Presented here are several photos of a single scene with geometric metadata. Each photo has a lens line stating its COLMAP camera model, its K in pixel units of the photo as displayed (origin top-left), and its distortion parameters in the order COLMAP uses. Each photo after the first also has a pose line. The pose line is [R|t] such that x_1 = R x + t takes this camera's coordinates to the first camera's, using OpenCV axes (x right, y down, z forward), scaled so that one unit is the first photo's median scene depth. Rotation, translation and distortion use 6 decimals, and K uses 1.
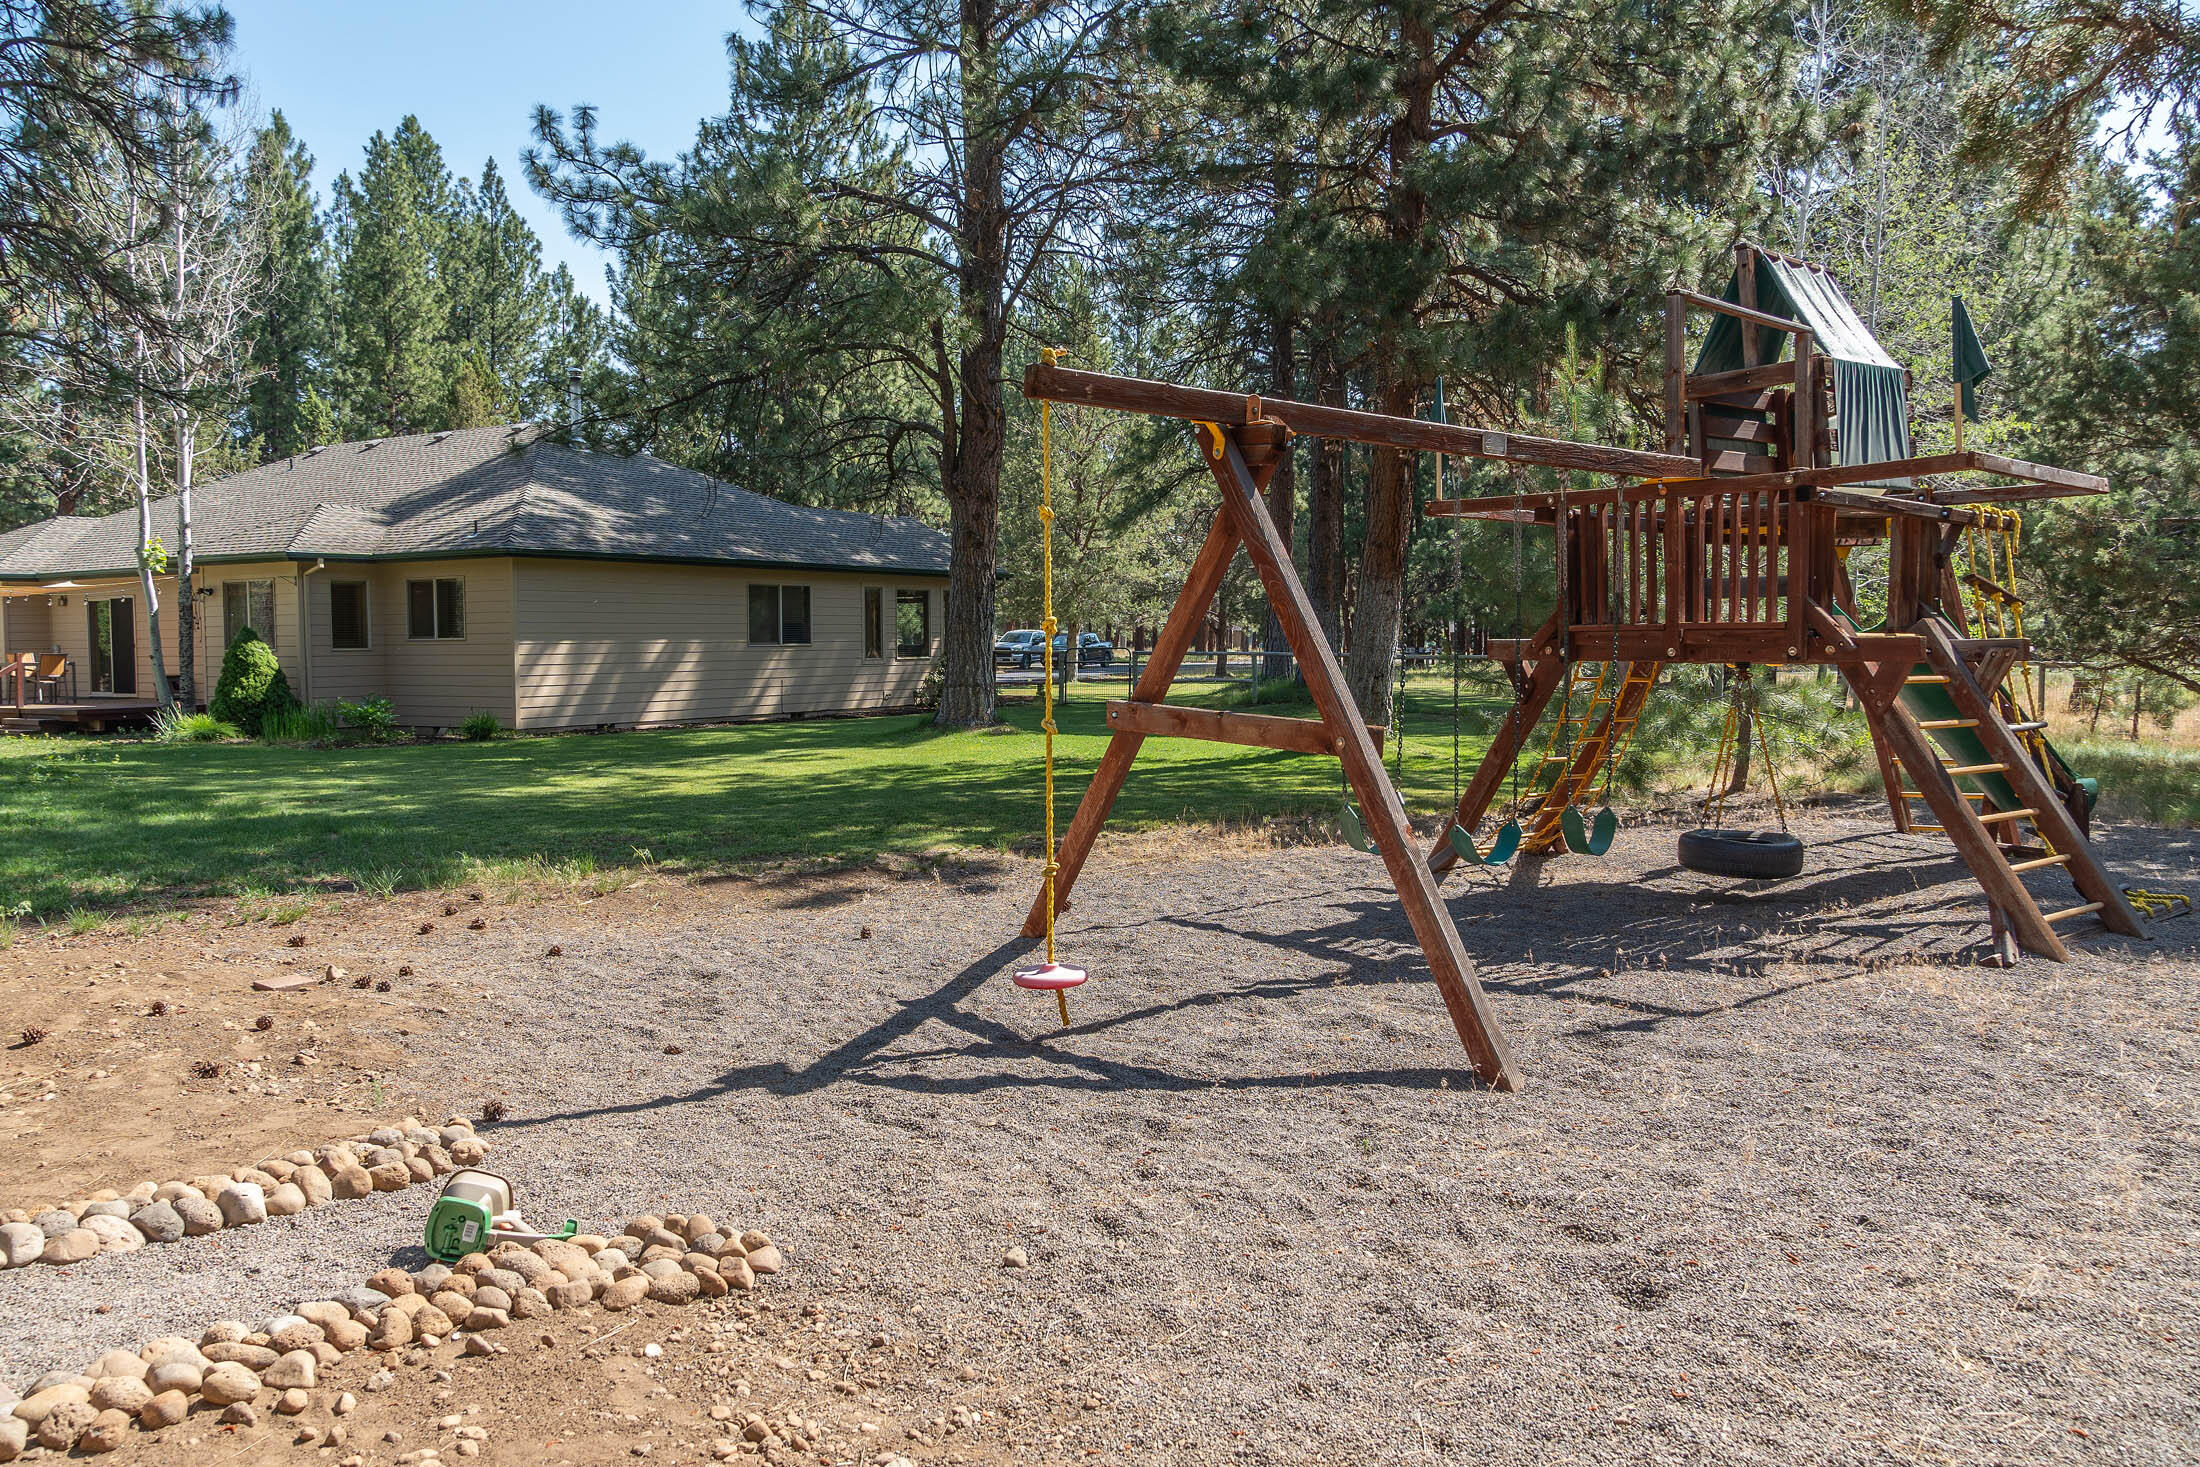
lens RADIAL K [[1608.6, 0, 1115.5], [0, 1608.6, 724.5], [0, 0, 1]] dist [-0.020035, -0.026481]
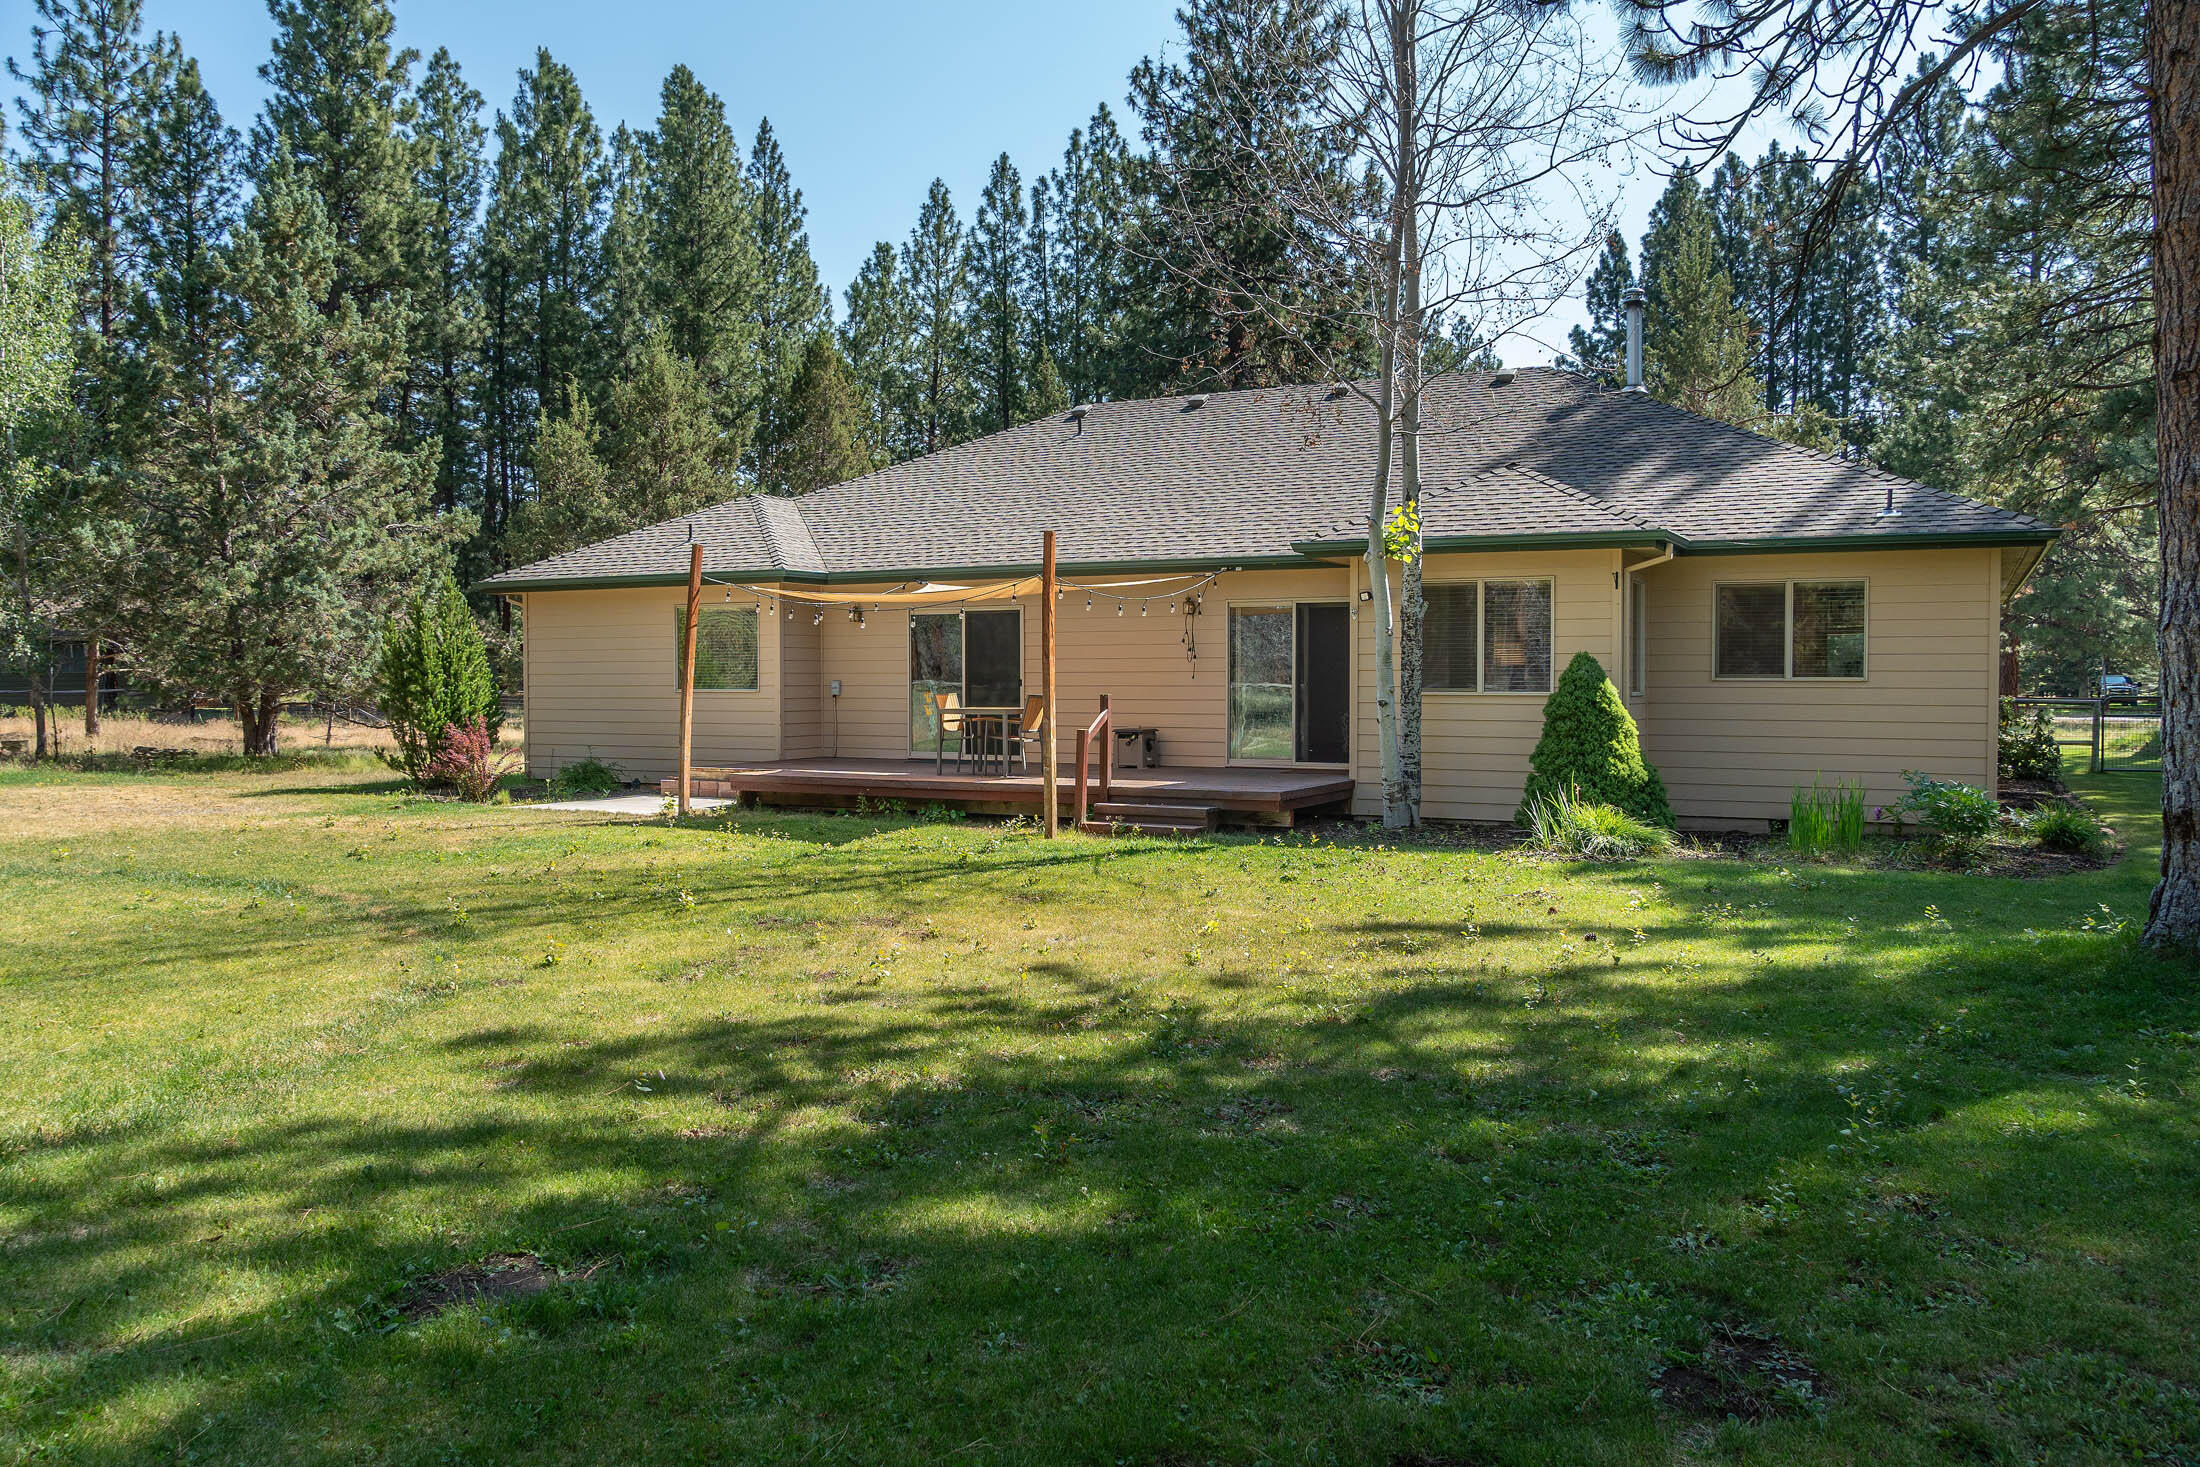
lens RADIAL K [[1608.6, 0, 1099.0], [0, 1608.6, 731.1], [0, 0, 1]] dist [-0.020035, -0.026481]
pose [[0.999037, 0.005148, 0.043578, -0.622480], [-0.004272, 0.999787, -0.020184, -0.016256], [-0.043672, 0.019978, 0.998846, 0.333704]]
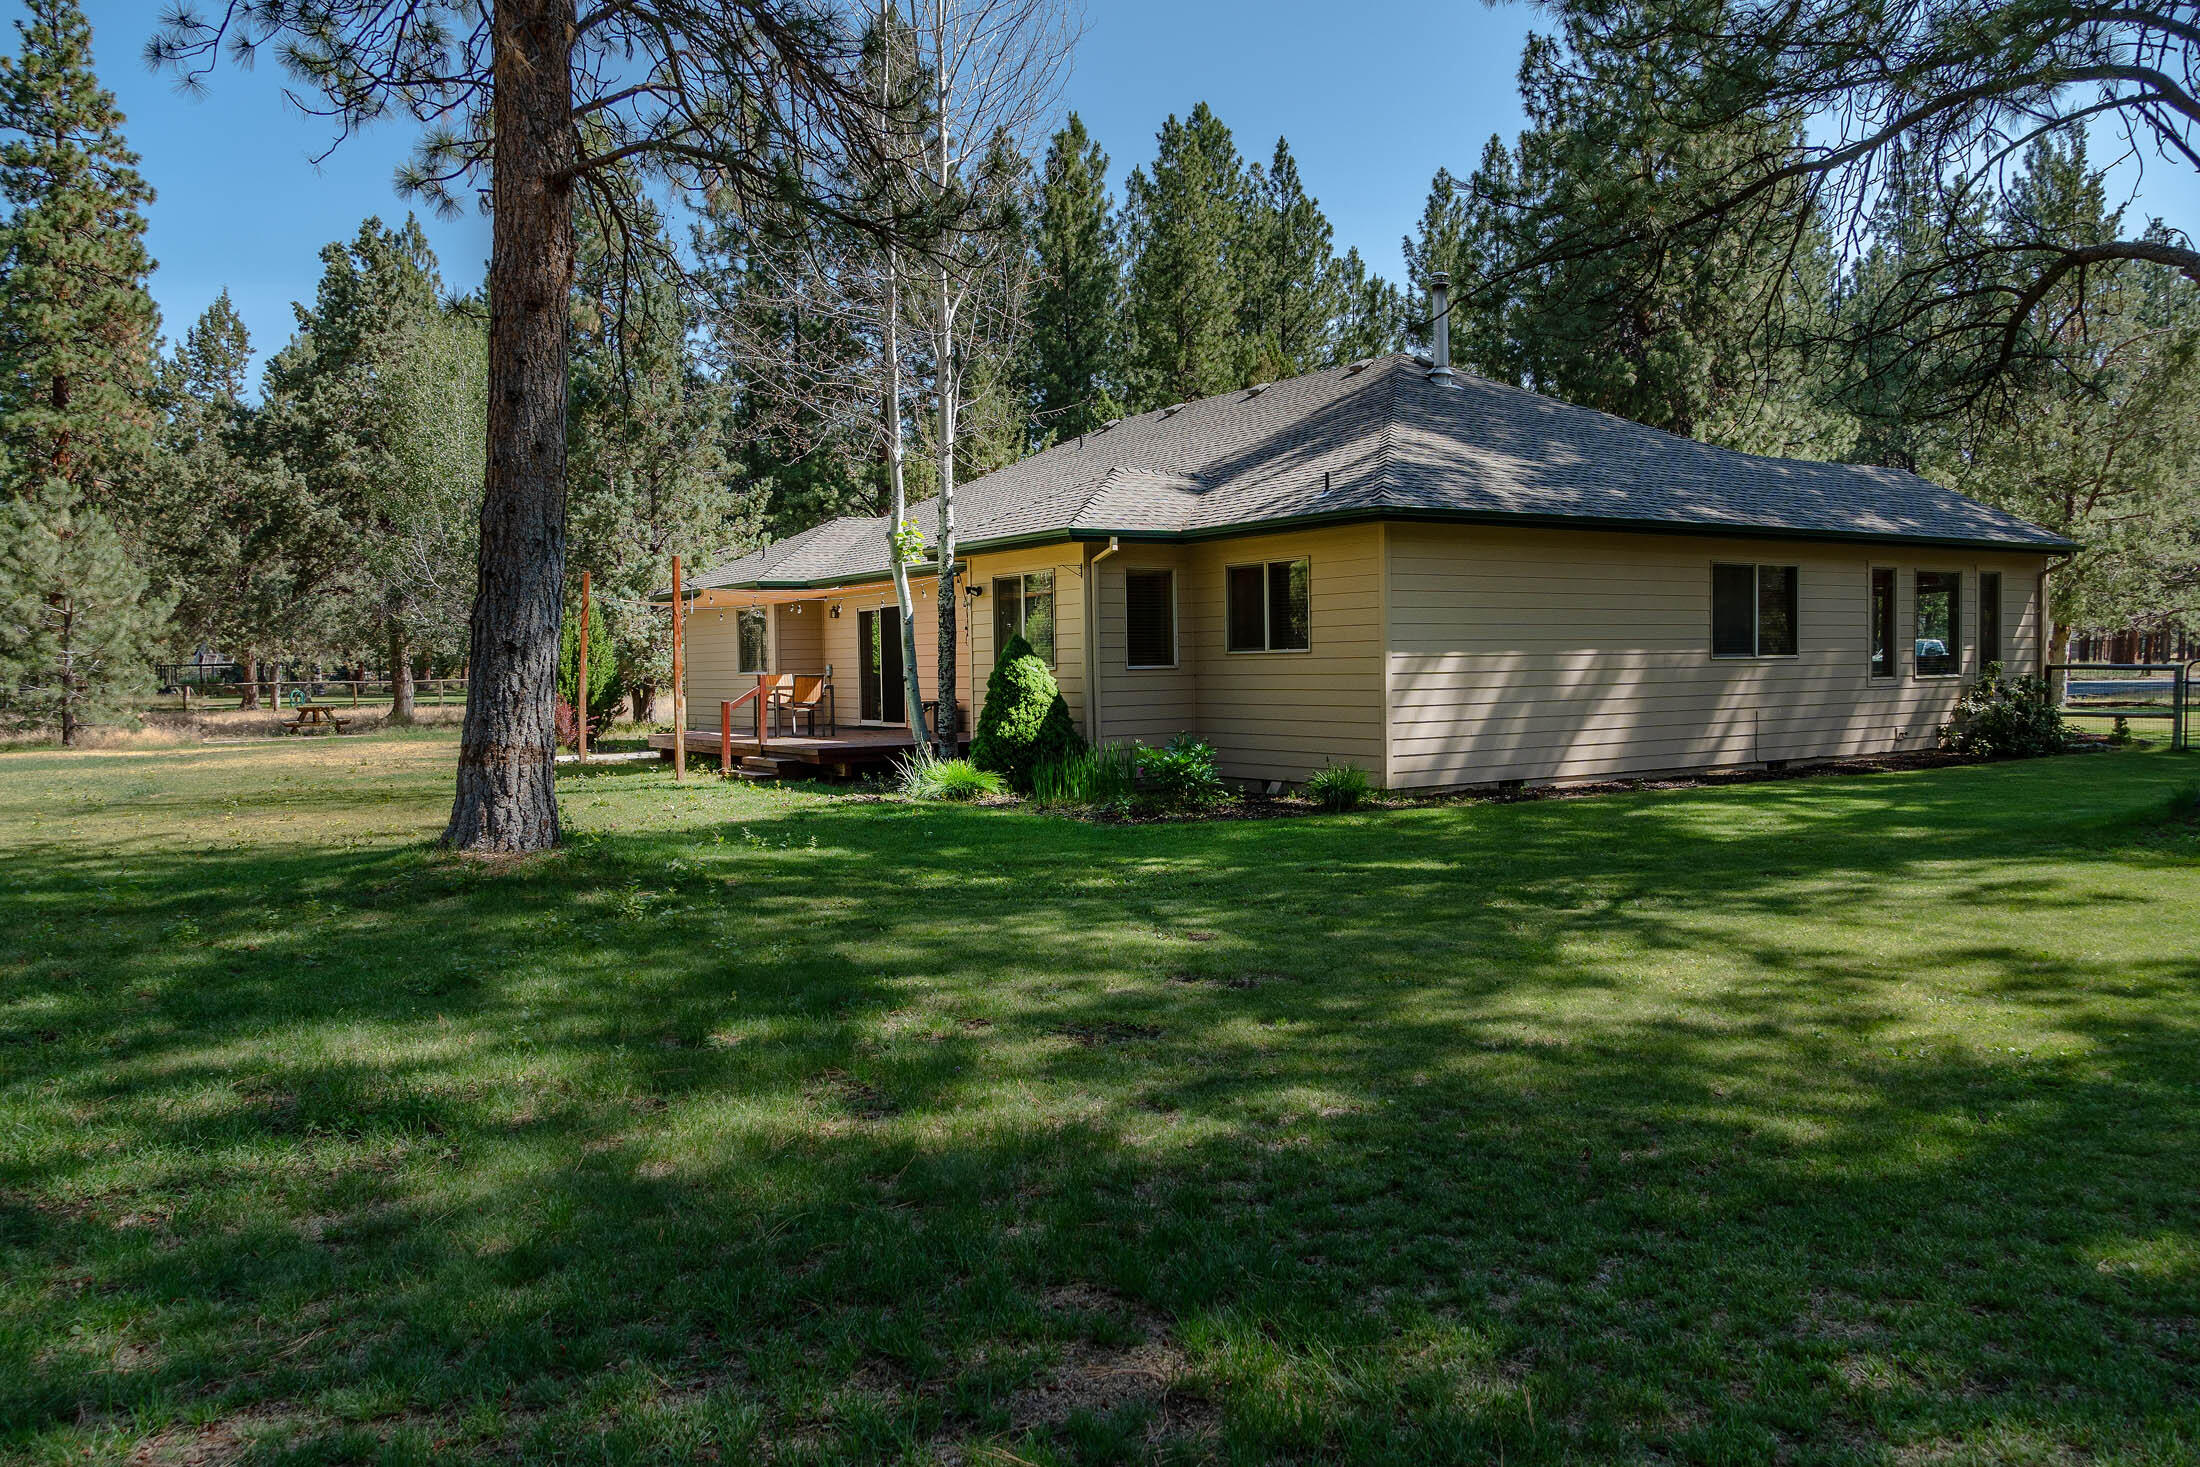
lens RADIAL K [[1608.6, 0, 1109.8], [0, 1608.6, 748.1], [0, 0, 1]] dist [-0.020035, -0.026481]
pose [[0.895365, 0.015557, -0.445061, -0.154247], [-0.013929, 0.999879, 0.006929, -0.013902], [0.445115, -0.000005, 0.895473, 0.308557]]
